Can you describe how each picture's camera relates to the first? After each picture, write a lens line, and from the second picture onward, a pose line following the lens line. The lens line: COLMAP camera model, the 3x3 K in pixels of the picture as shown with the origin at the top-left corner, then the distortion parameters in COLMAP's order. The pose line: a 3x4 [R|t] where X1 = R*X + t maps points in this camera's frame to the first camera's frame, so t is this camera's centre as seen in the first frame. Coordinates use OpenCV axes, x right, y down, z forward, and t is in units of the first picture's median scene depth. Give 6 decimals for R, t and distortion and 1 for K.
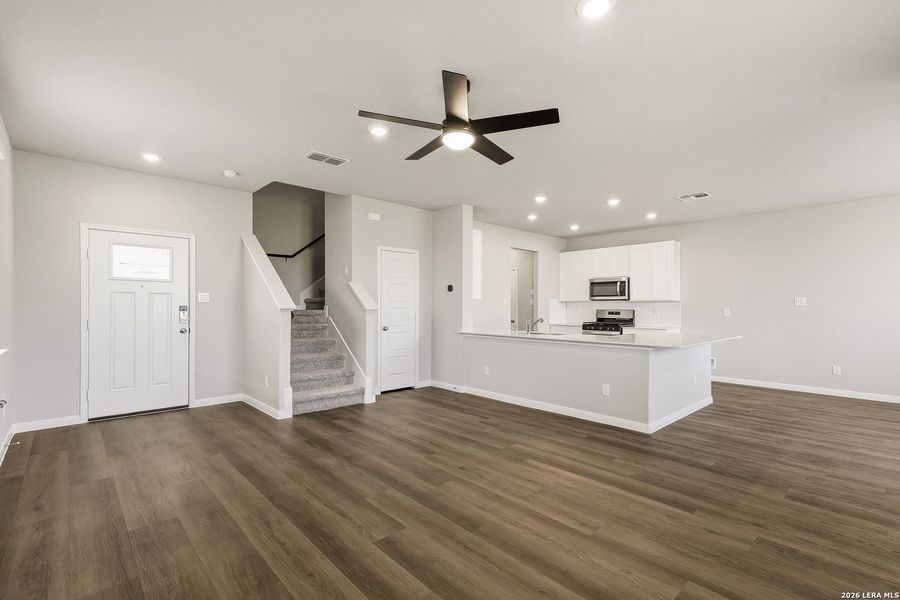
lens RADIAL K [[409.1, 0, 446.6], [0, 409.1, 308.3], [0, 0, 1]] dist [0.015378, 0.000964]
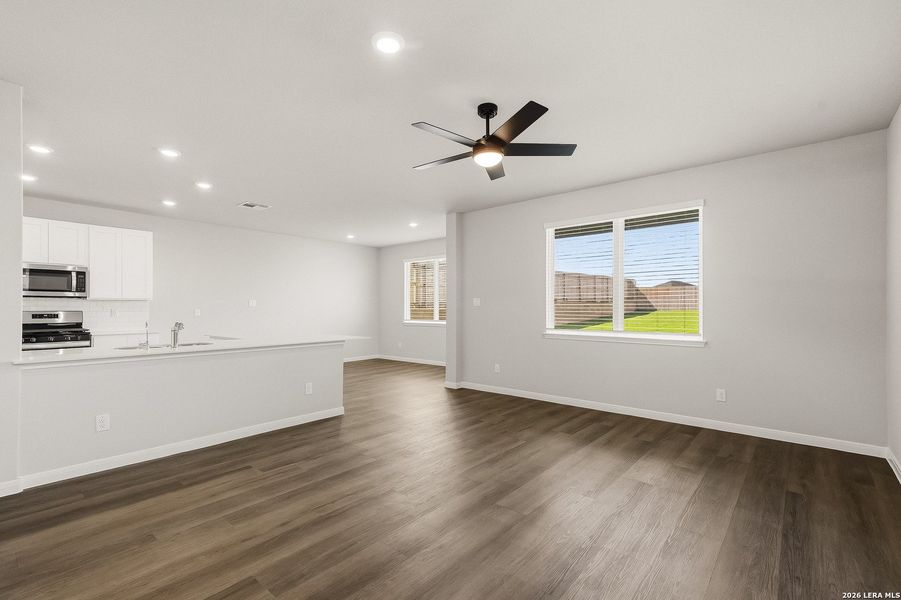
lens RADIAL K [[409.6, 0, 449.8], [0, 409.6, 302.2], [0, 0, 1]] dist [0.015378, 0.000964]
pose [[-0.119793, 0.013655, 0.992705, -0.469631], [0.001533, 0.999907, -0.013569, -0.001537], [-0.992798, -0.000104, -0.119803, 0.543273]]
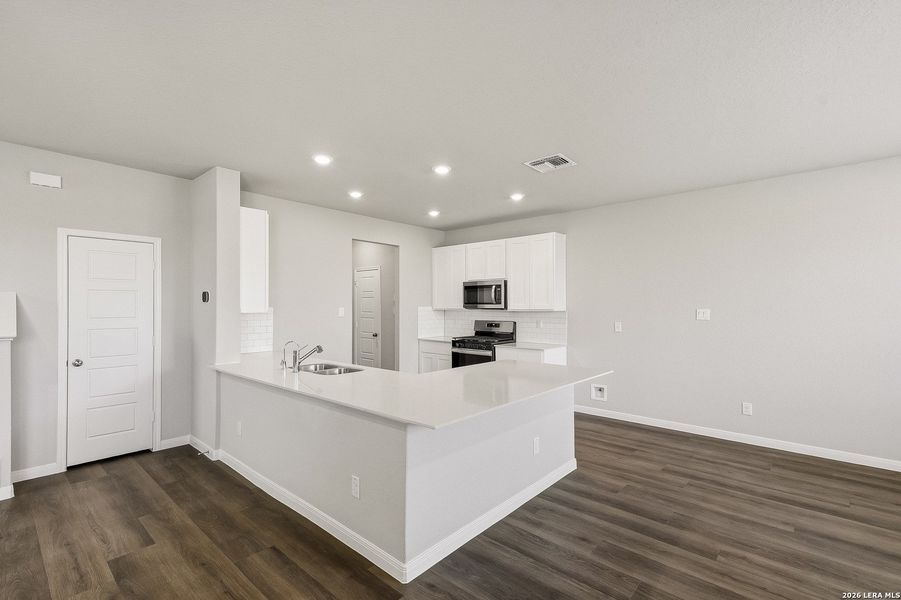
lens RADIAL K [[409.6, 0, 447.0], [0, 409.6, 304.2], [0, 0, 1]] dist [0.015378, 0.000964]
pose [[0.995371, -0.002708, 0.096073, 0.322347], [0.003390, 0.999970, -0.006934, -0.030811], [-0.096051, 0.007228, 0.995350, 0.303894]]
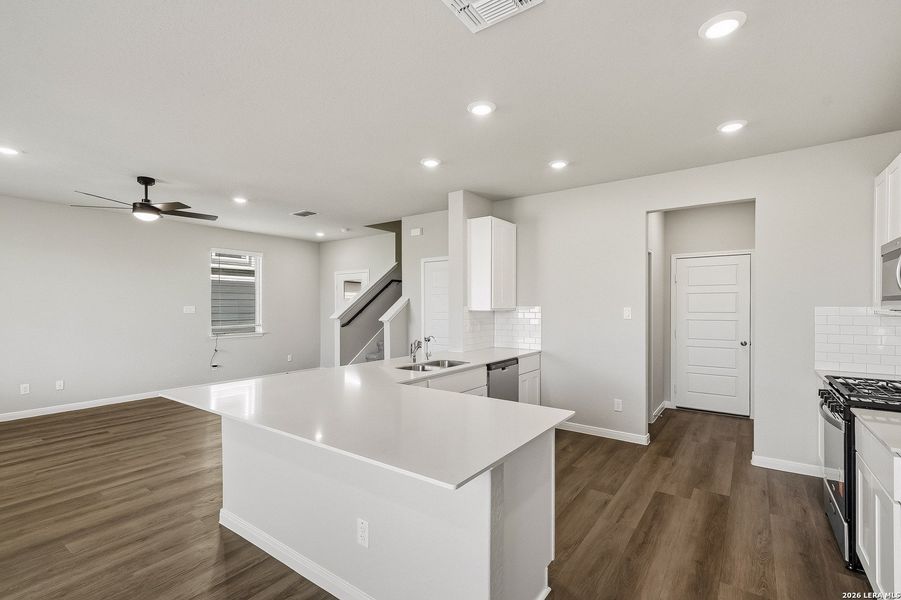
lens RADIAL K [[409.6, 0, 450.2], [0, 409.6, 305.0], [0, 0, 1]] dist [0.015378, 0.000964]
pose [[0.204761, -0.003716, -0.978805, 0.795994], [-0.004399, 0.999979, -0.004717, -0.029057], [0.978802, 0.005271, 0.204740, 0.795045]]
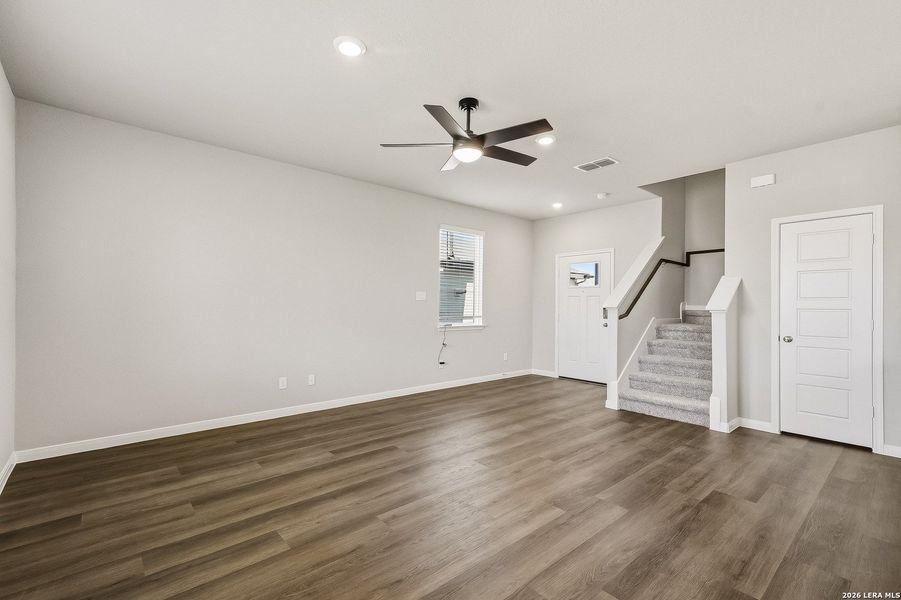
lens RADIAL K [[409.6, 0, 452.9], [0, 409.6, 301.1], [0, 0, 1]] dist [0.015378, 0.000964]
pose [[-0.015633, -0.013495, -0.999787, 0.504563], [-0.013583, 0.999820, -0.013283, 0.003765], [0.999786, 0.013373, -0.015814, 0.431581]]
